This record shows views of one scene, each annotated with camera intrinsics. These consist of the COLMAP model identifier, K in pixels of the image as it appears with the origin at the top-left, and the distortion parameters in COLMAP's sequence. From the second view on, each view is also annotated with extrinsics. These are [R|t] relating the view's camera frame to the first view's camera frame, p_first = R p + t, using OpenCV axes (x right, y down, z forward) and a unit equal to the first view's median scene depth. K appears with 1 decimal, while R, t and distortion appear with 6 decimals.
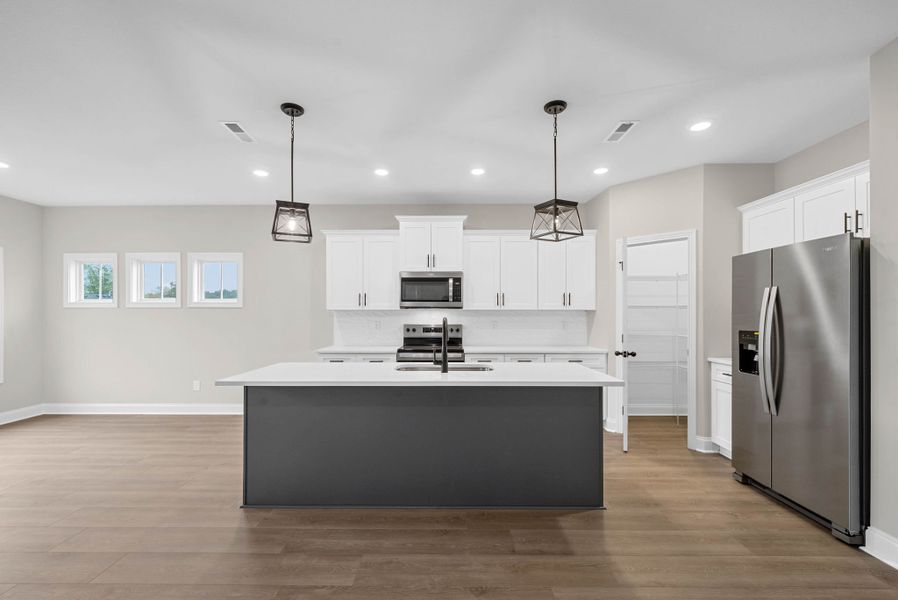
lens RADIAL K [[363.0, 0, 451.2], [0, 363.0, 319.0], [0, 0, 1]] dist [-0.002479, 0.000079]
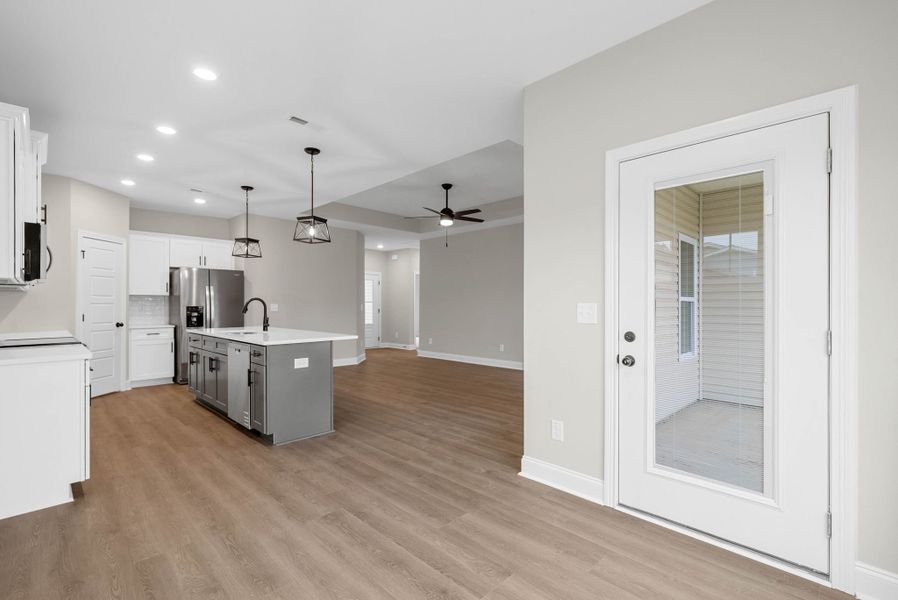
lens RADIAL K [[389.2, 0, 447.0], [0, 389.2, 306.6], [0, 0, 1]] dist [0.001173, 0.000122]
pose [[-0.699246, -0.002617, 0.714876, -1.483944], [-0.005239, 0.999985, -0.001463, 0.032196], [-0.714862, -0.004768, -0.699249, 1.326122]]
